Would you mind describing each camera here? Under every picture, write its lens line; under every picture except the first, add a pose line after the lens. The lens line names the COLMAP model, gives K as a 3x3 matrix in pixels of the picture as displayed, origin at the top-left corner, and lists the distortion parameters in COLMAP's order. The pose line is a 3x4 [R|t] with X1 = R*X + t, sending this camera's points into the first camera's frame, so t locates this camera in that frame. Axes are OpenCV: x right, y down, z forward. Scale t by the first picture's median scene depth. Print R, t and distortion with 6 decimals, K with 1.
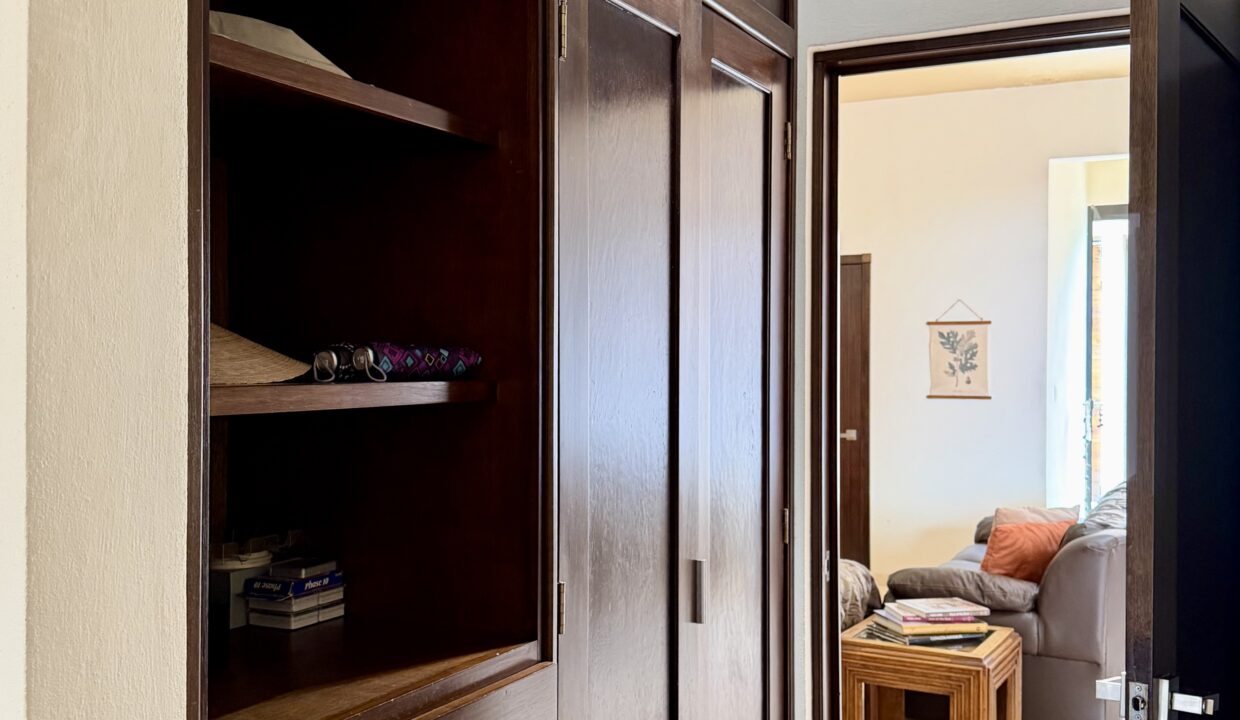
lens RADIAL K [[1139.1, 0, 619.8], [0, 1139.1, 363.7], [0, 0, 1]] dist [0.079719, 0.000000]
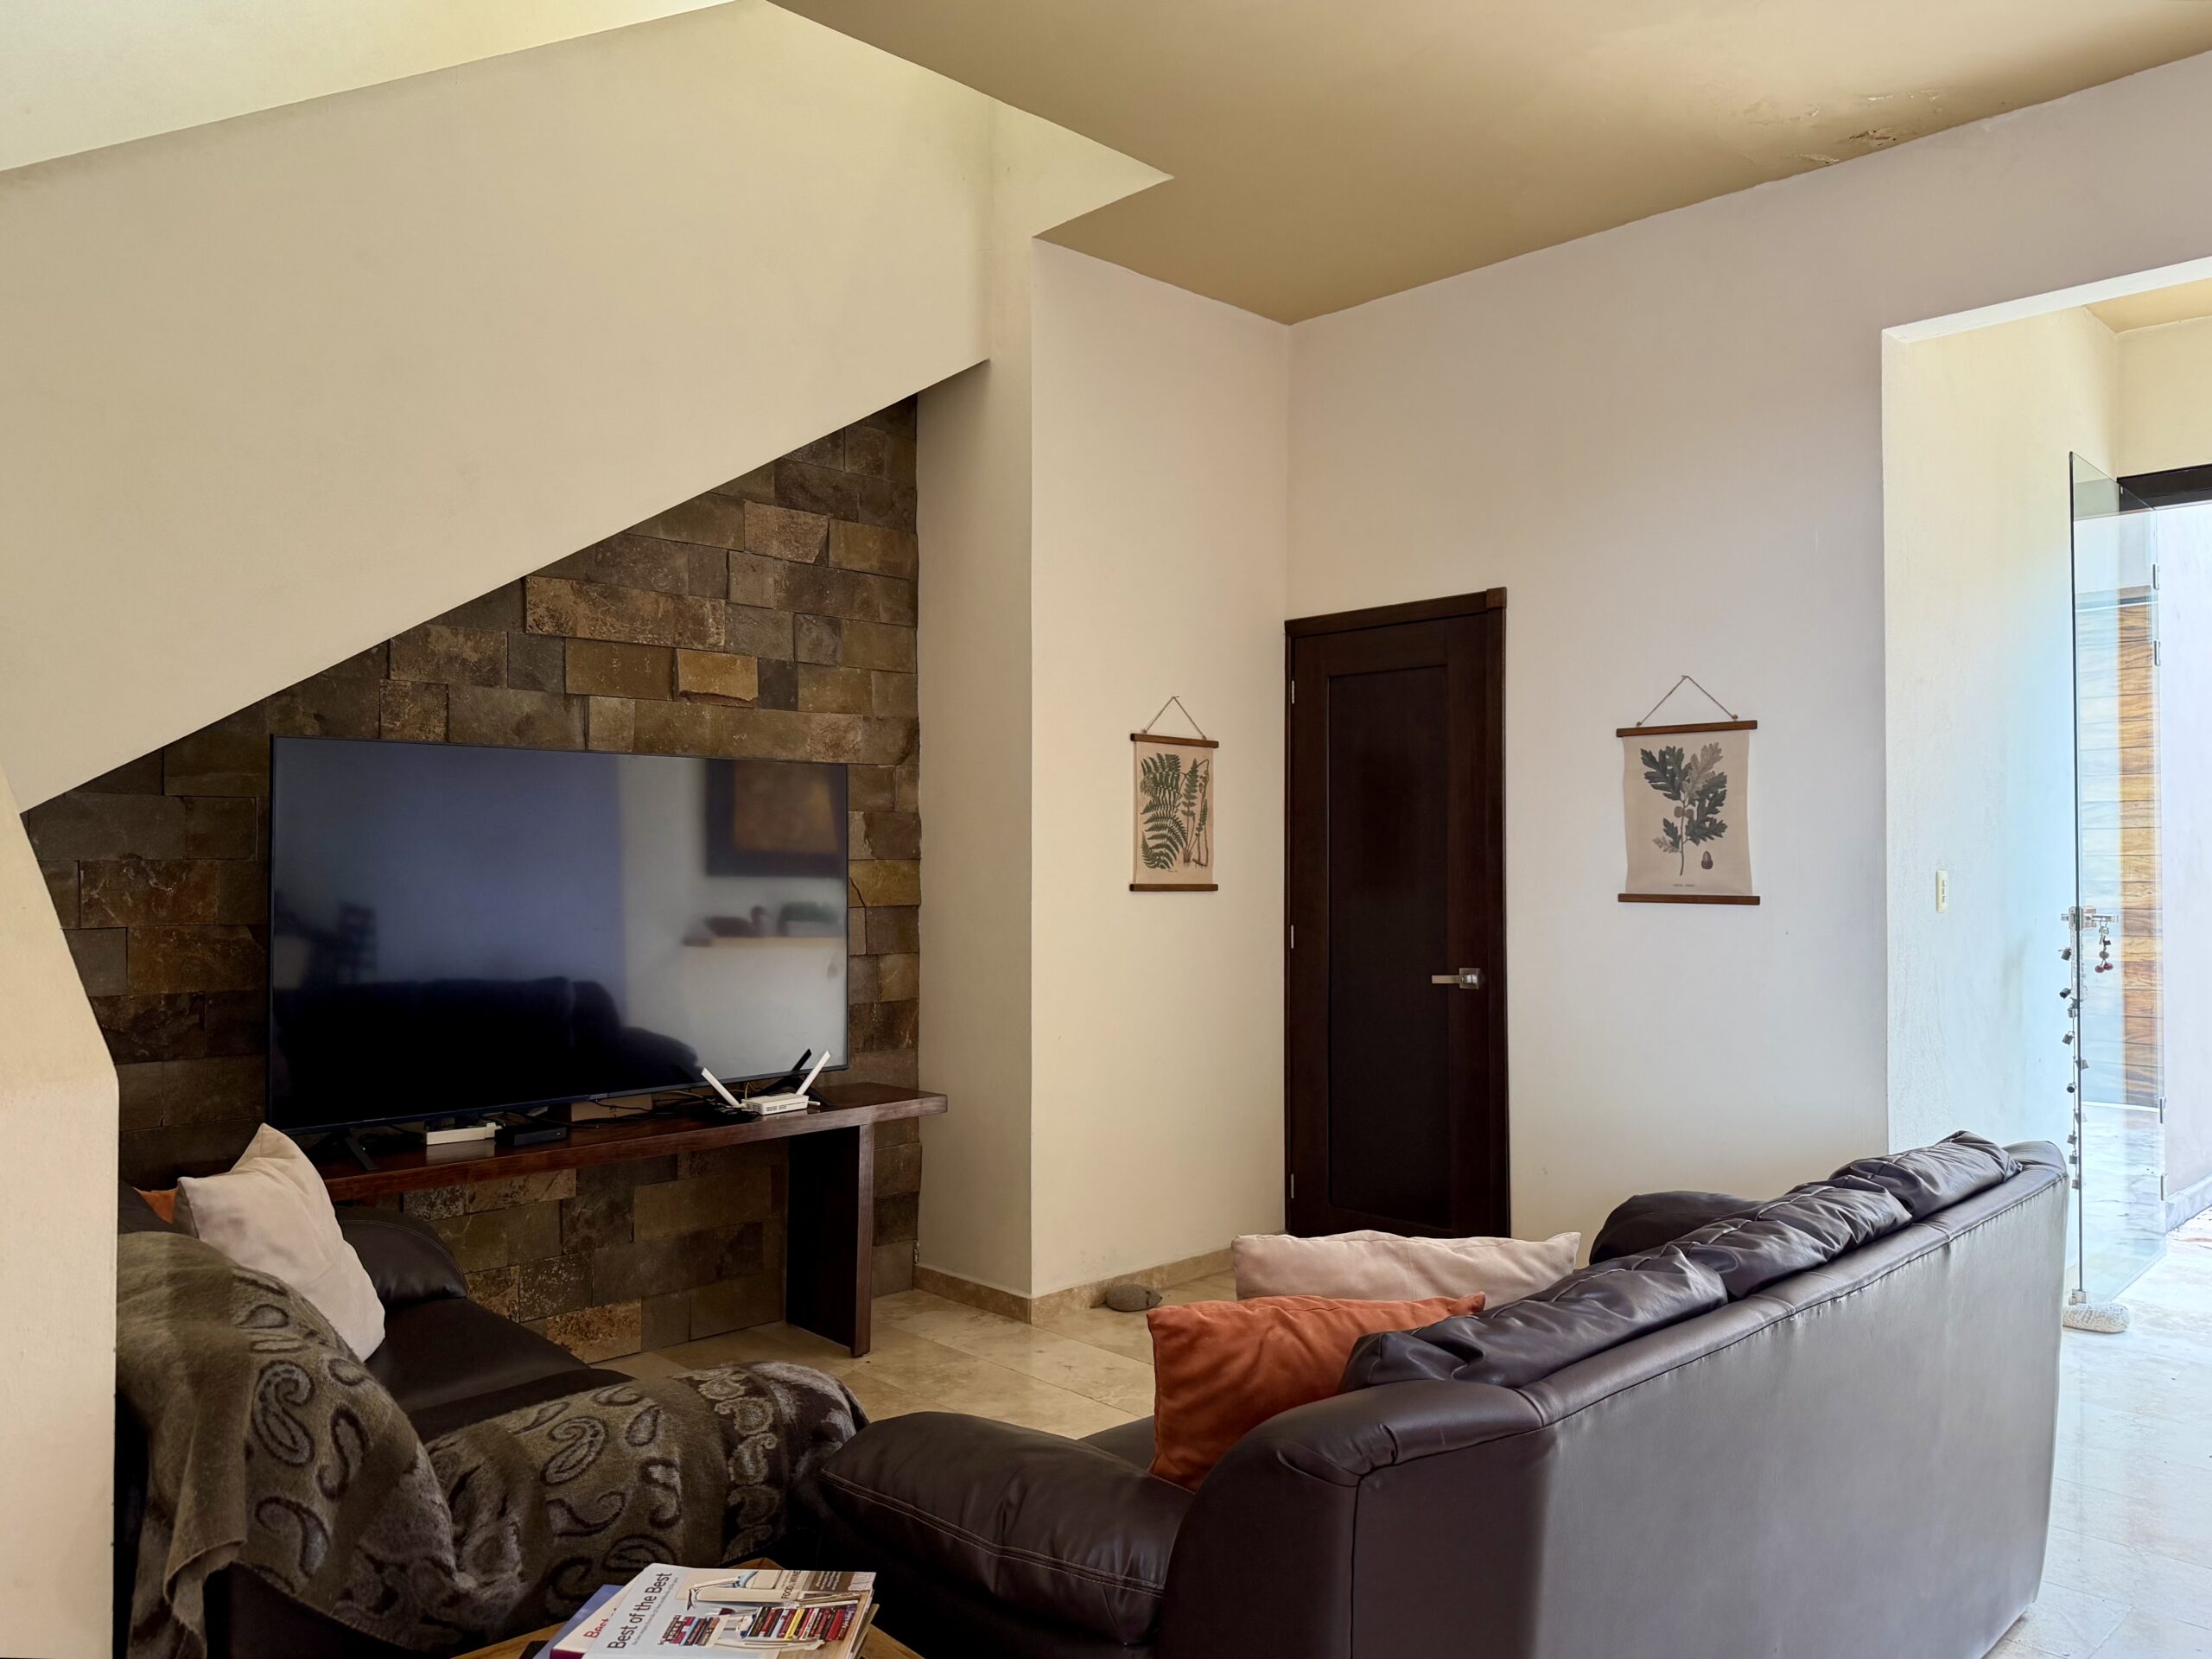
lens RADIAL K [[1537.7, 0, 1118.7], [0, 1537.7, 834.3], [0, 0, 1]] dist [0.054168, -0.063284]
pose [[0.949575, -0.007816, -0.313442, 0.275038], [0.003200, 0.999879, -0.015239, 0.012928], [0.313523, 0.013467, 0.949485, 0.371131]]
